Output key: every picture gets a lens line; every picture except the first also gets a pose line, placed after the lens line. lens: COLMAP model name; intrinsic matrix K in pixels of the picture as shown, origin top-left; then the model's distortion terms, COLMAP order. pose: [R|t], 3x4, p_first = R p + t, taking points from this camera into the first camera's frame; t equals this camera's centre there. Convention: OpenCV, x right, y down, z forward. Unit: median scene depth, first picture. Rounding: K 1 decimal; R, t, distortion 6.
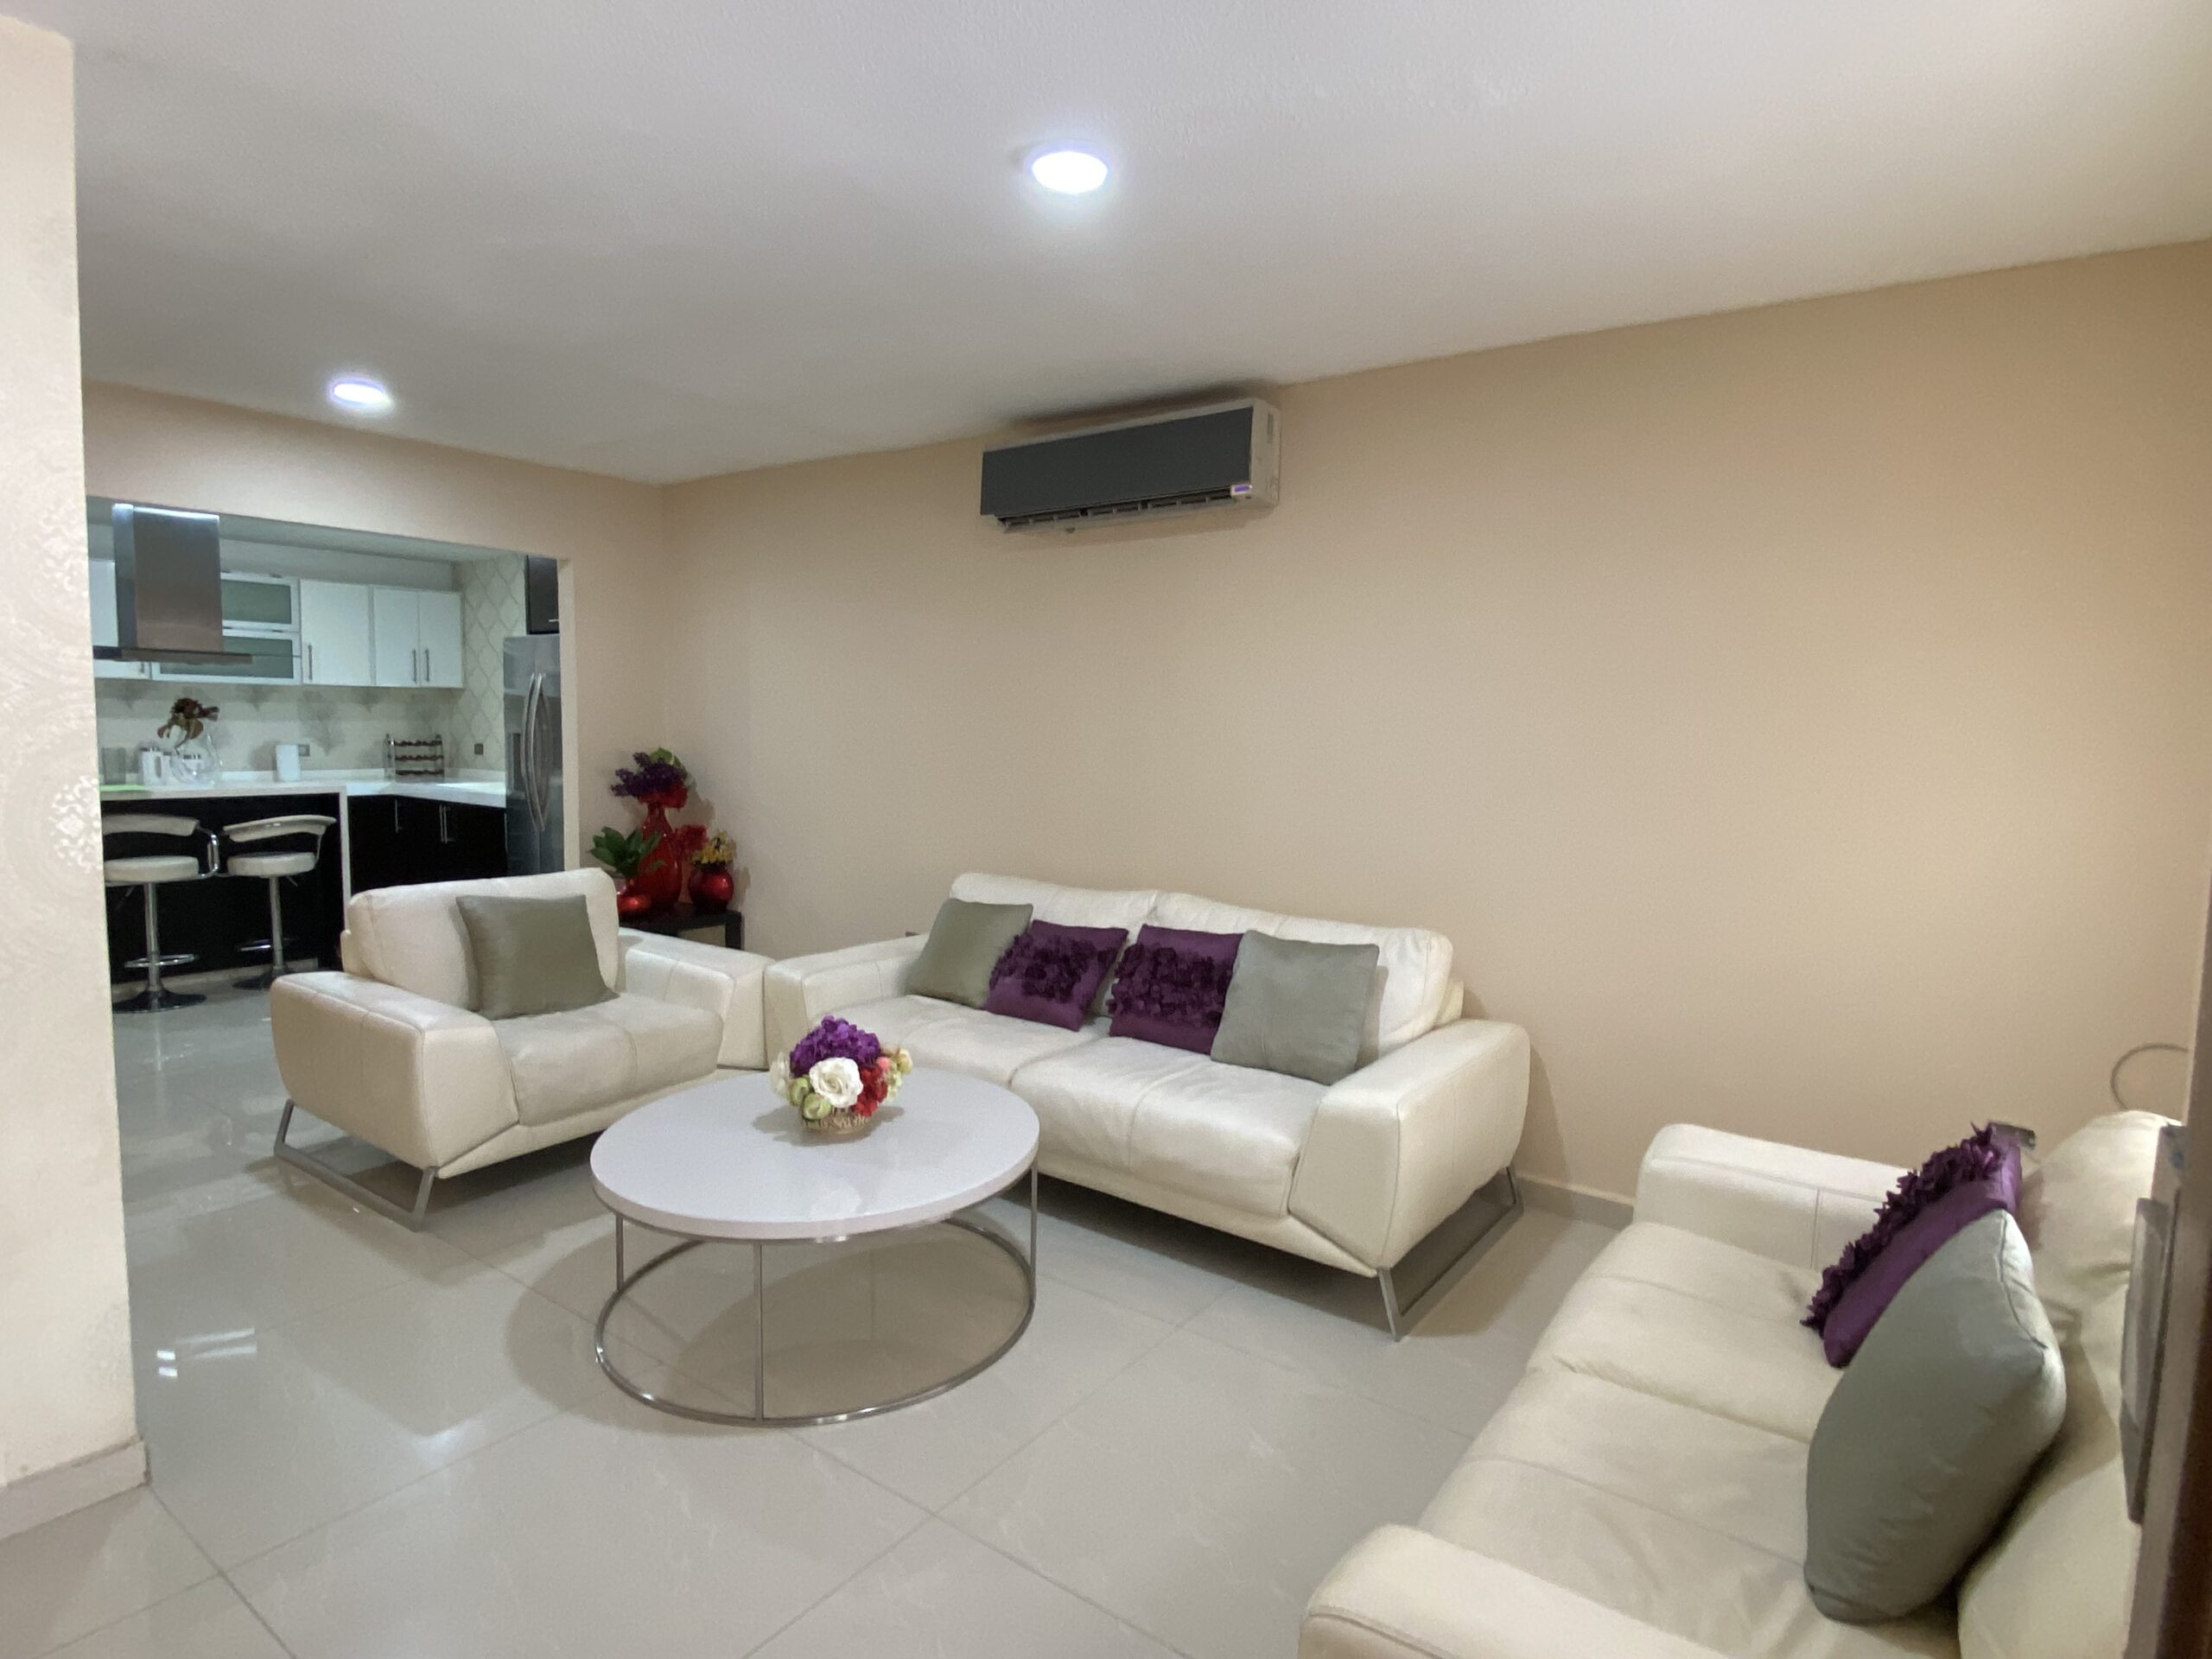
lens RADIAL K [[1197.7, 0, 1083.4], [0, 1197.7, 817.5], [0, 0, 1]] dist [0.005939, 0.001546]
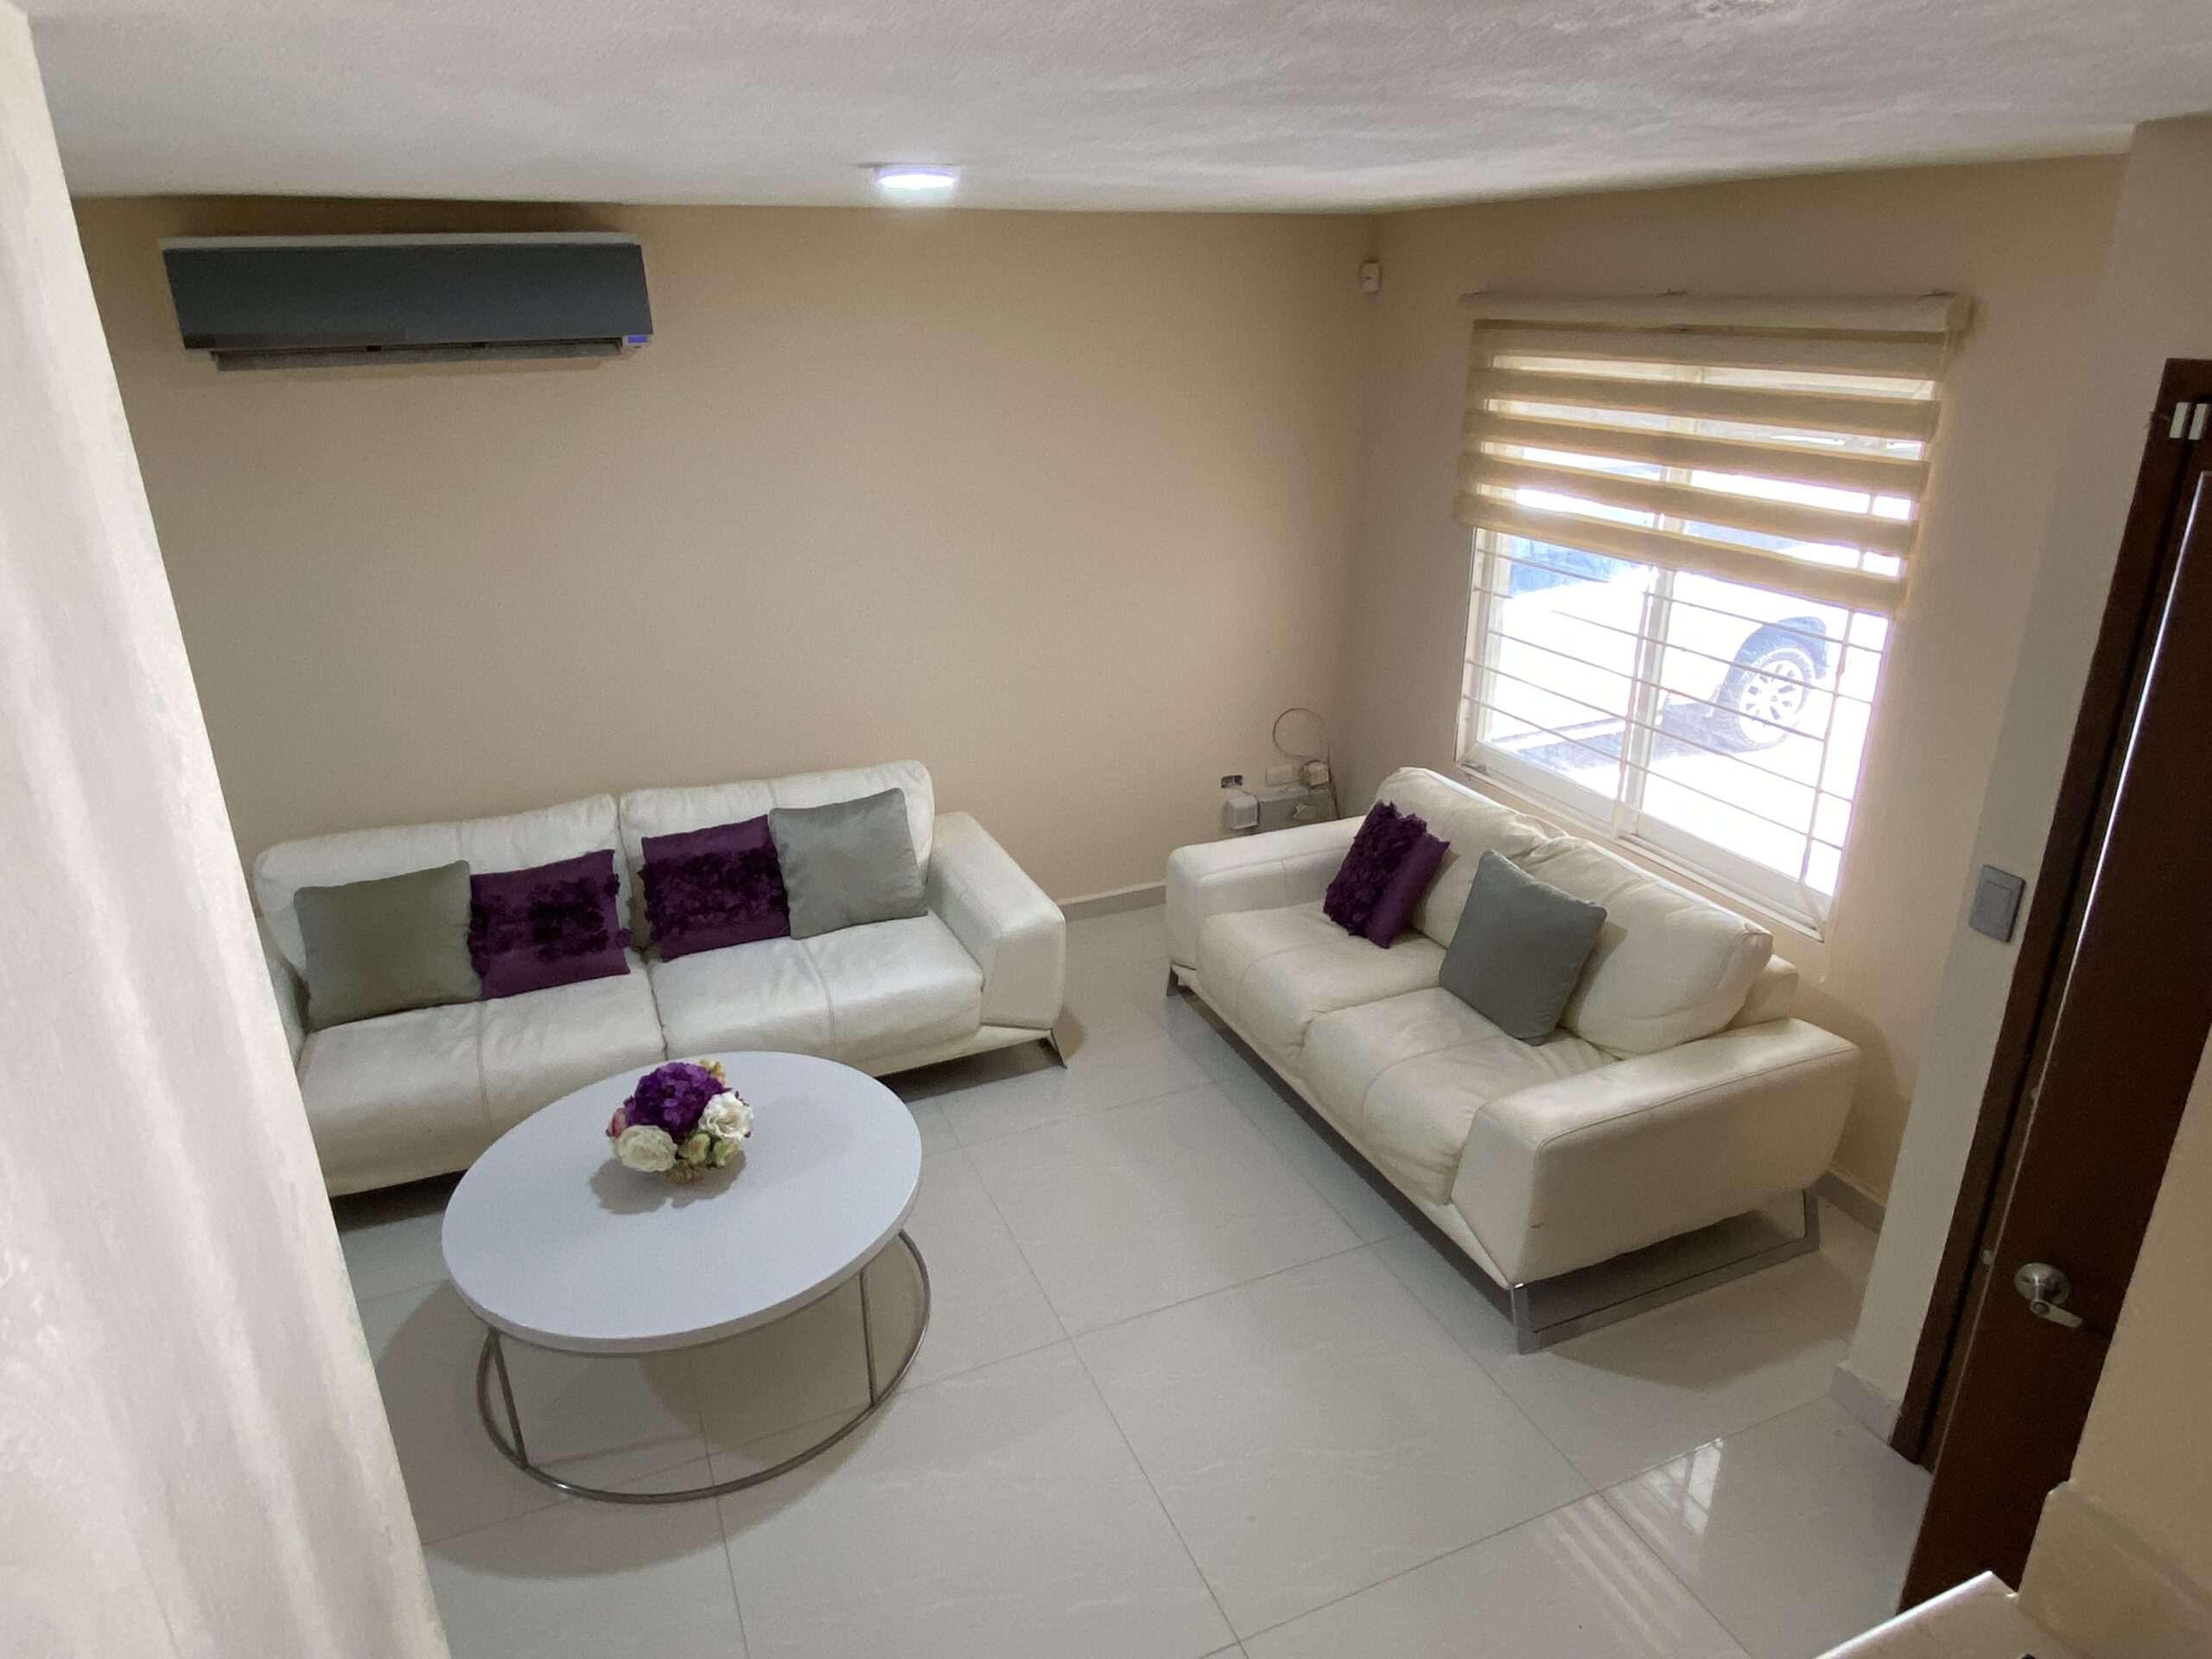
lens RADIAL K [[1392.1, 0, 1106.0], [0, 1392.1, 829.5], [0, 0, 1]] dist [0.062933, 0.000172]
pose [[0.498543, -0.349159, 0.793437, -0.676631], [0.097874, 0.932115, 0.348687, -0.281346], [-0.861322, -0.096179, 0.498873, 0.152692]]
